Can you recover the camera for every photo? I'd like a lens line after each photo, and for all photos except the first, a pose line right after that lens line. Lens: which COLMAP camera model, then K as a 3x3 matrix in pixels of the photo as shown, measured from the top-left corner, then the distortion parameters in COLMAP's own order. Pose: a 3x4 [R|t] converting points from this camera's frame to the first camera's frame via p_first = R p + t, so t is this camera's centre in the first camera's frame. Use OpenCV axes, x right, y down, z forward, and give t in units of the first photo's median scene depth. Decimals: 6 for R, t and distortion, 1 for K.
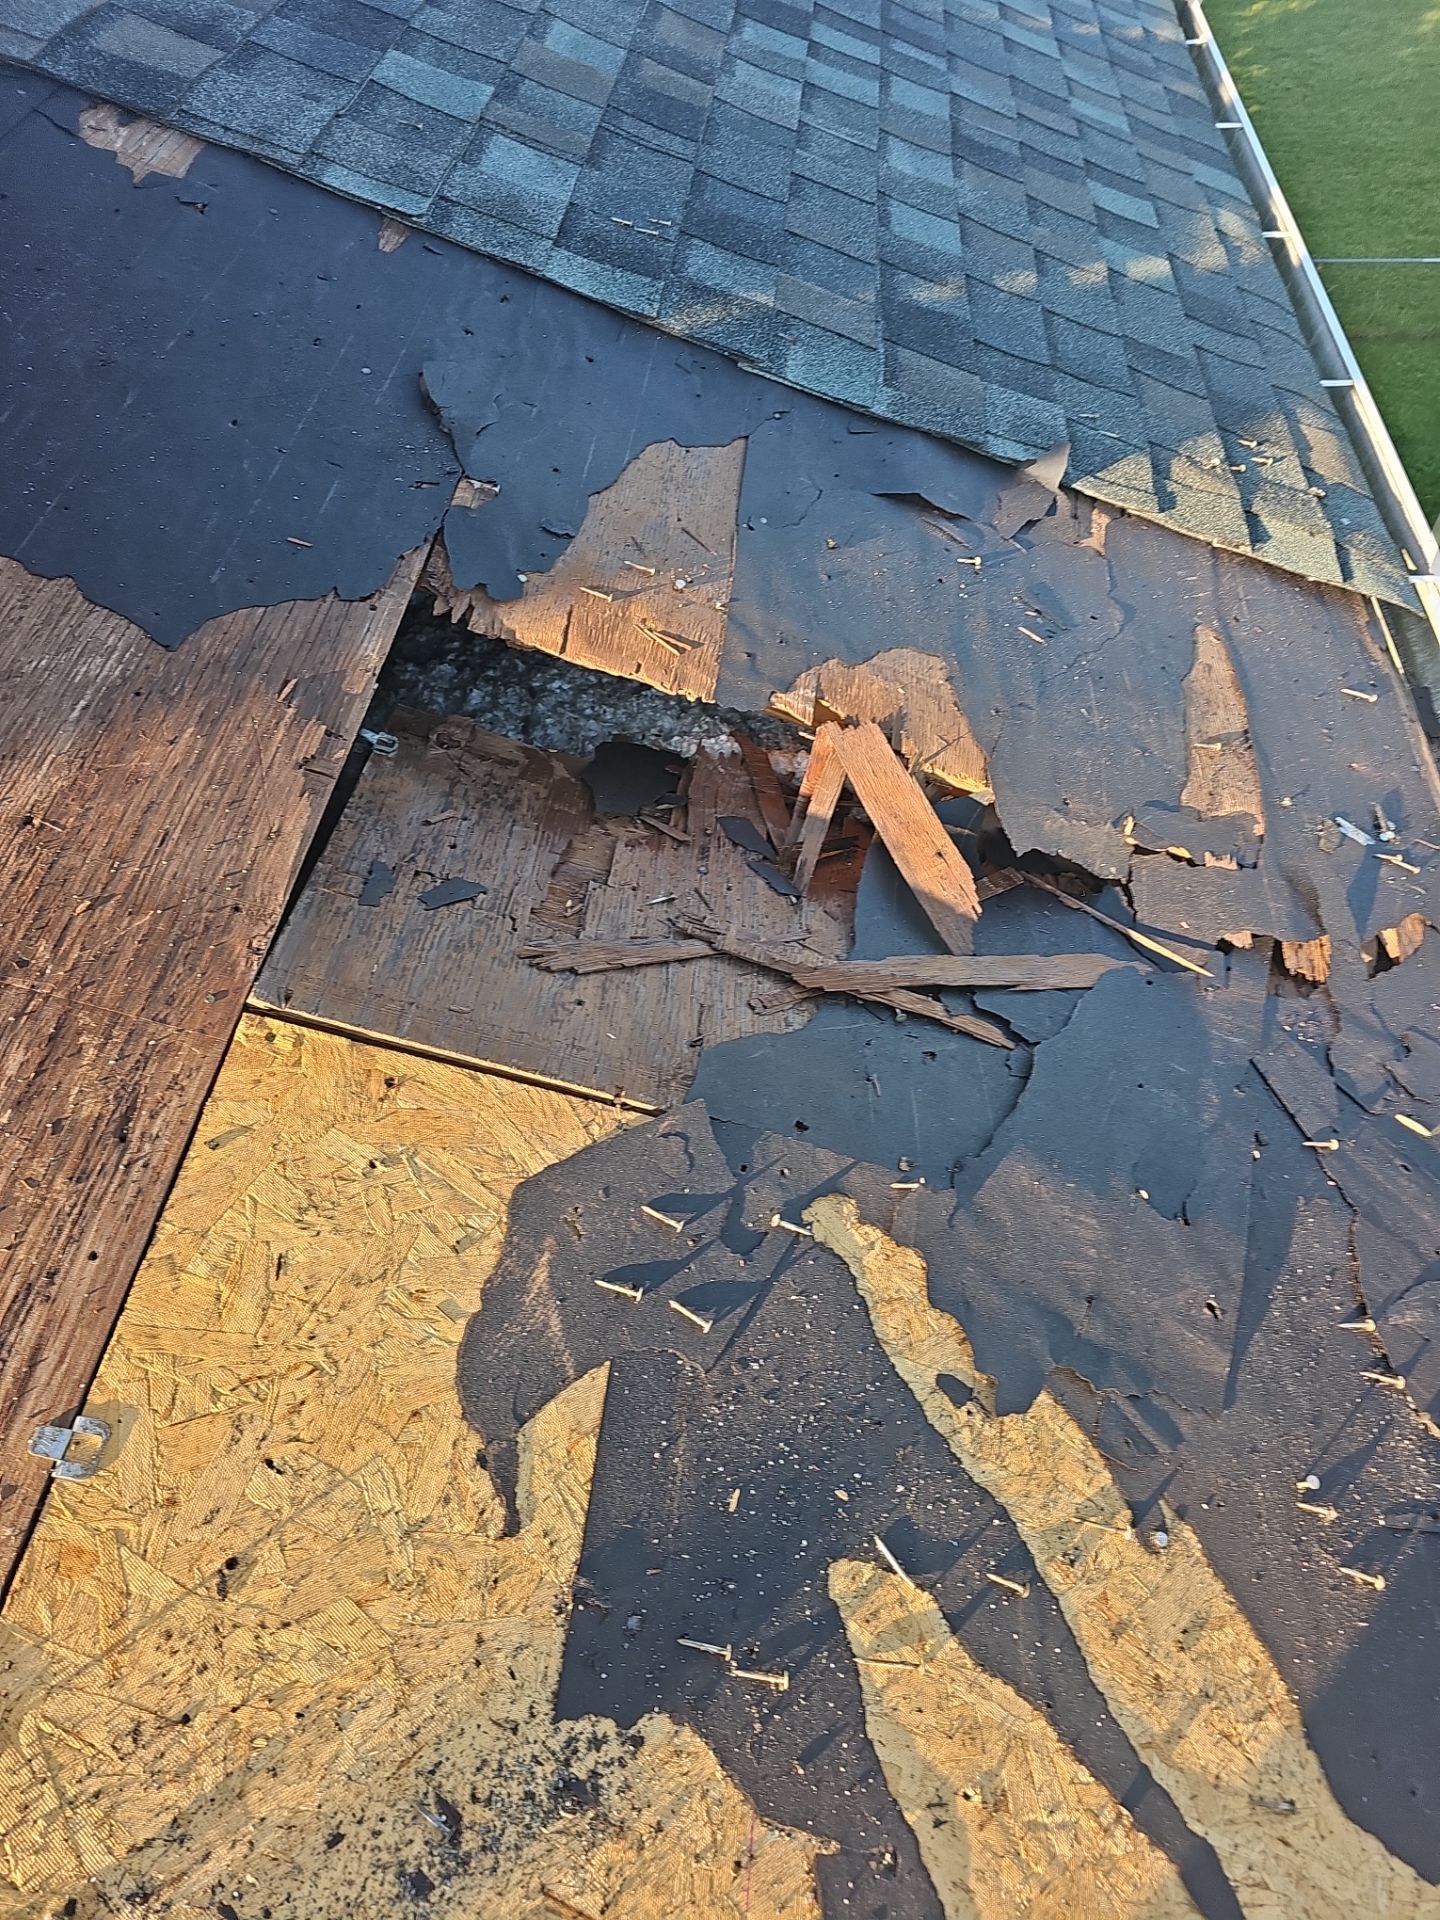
lens RADIAL K [[1281.8, 0, 733.9], [0, 1281.8, 951.0], [0, 0, 1]] dist [0.004231, -0.002459]
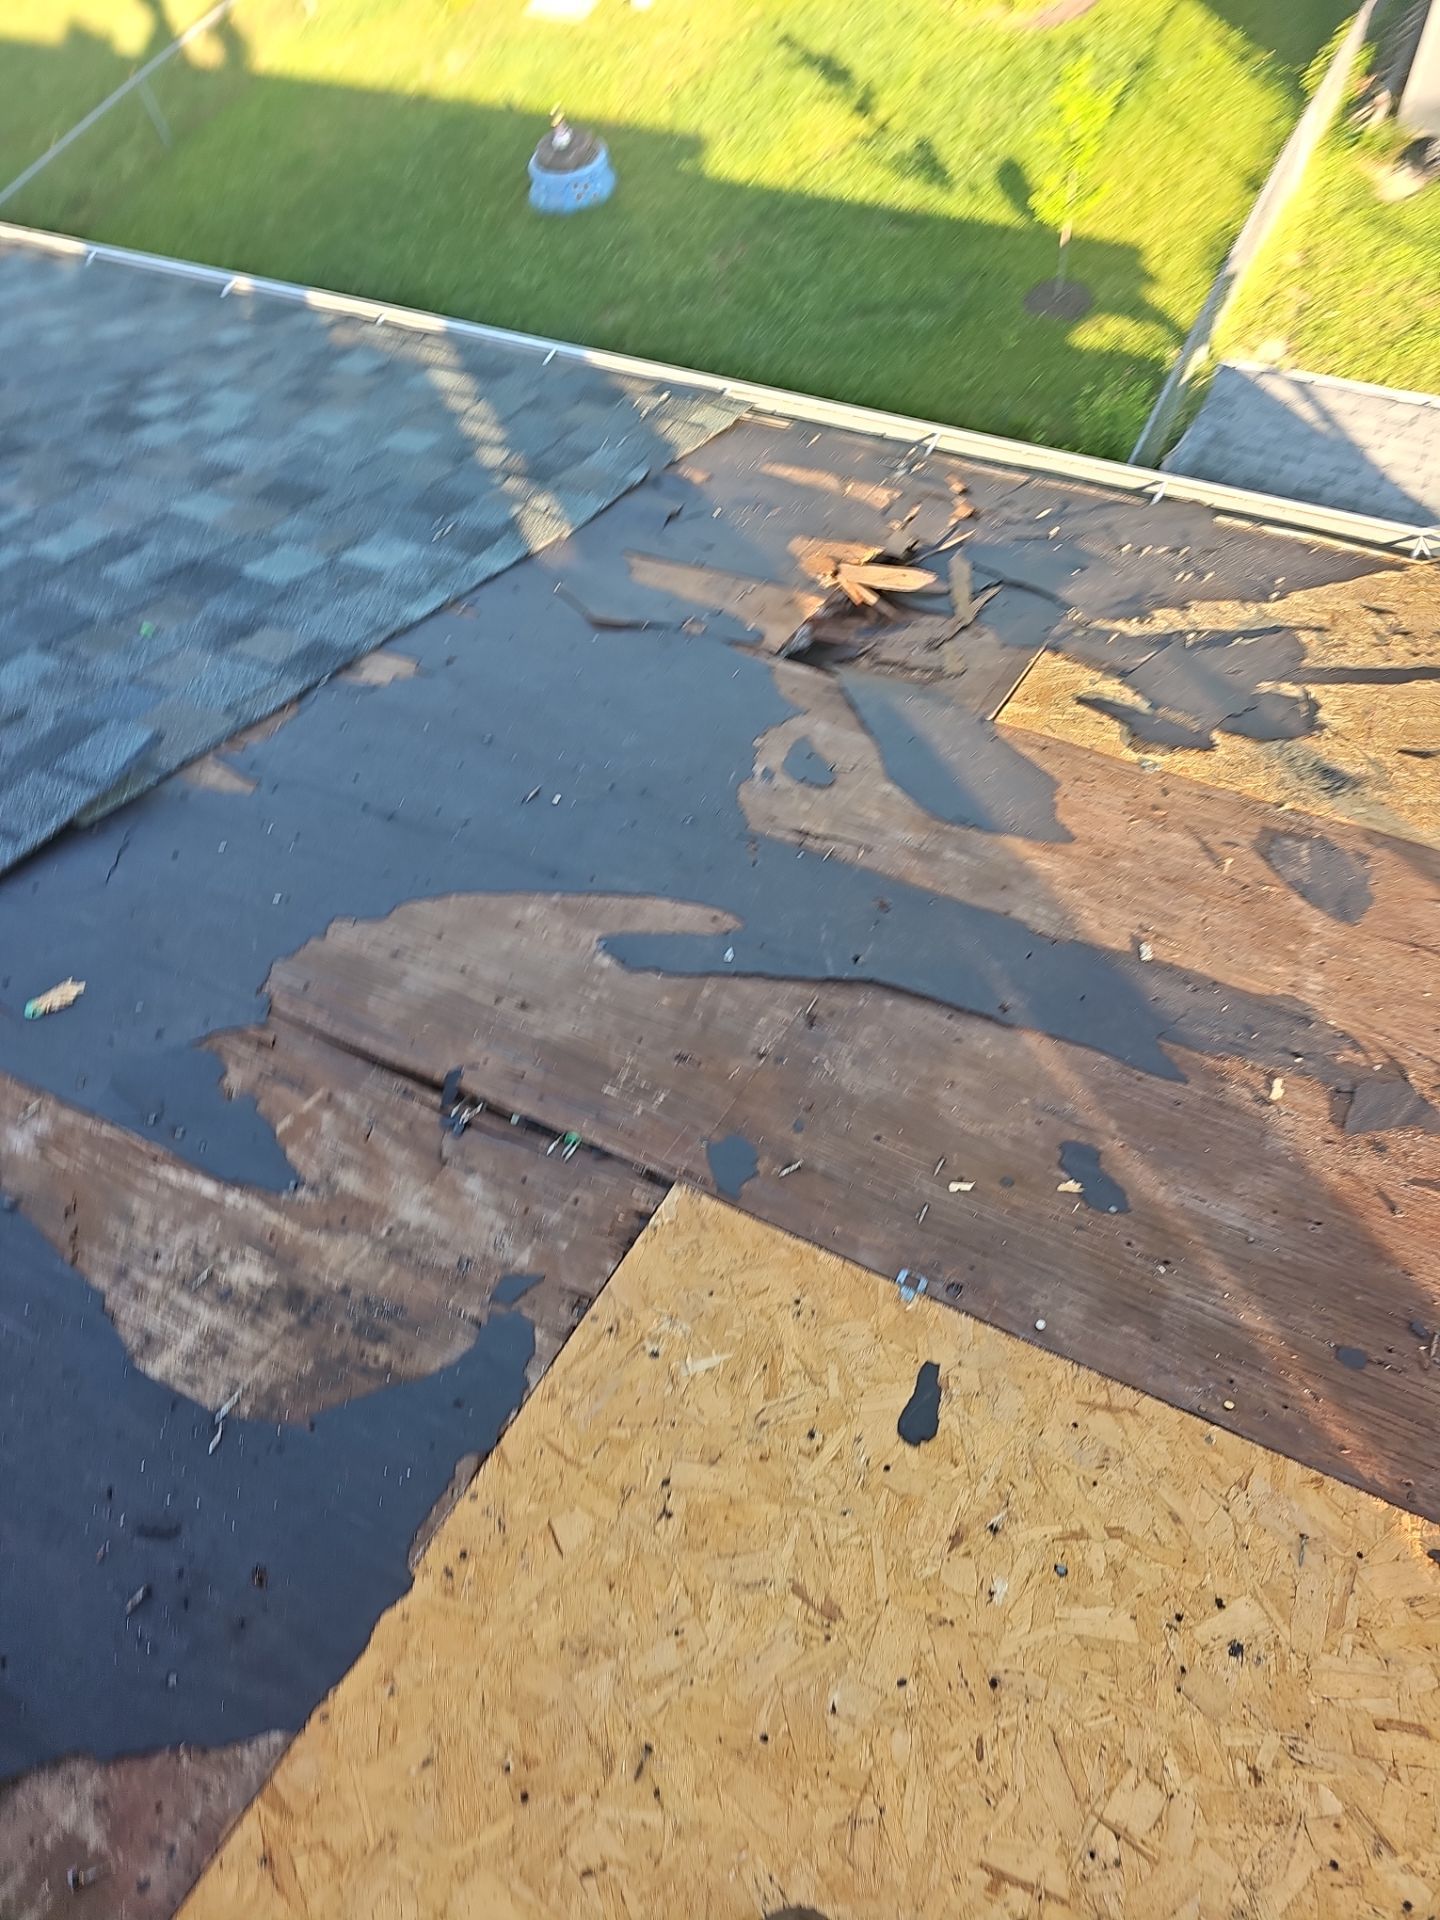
lens RADIAL K [[1281.8, 0, 733.9], [0, 1281.8, 951.0], [0, 0, 1]] dist [0.004231, -0.002459]
pose [[0.349216, -0.811554, 0.468432, -1.348116], [0.792083, 0.522755, 0.315170, -0.594827], [-0.500652, 0.260975, 0.825372, -0.477602]]
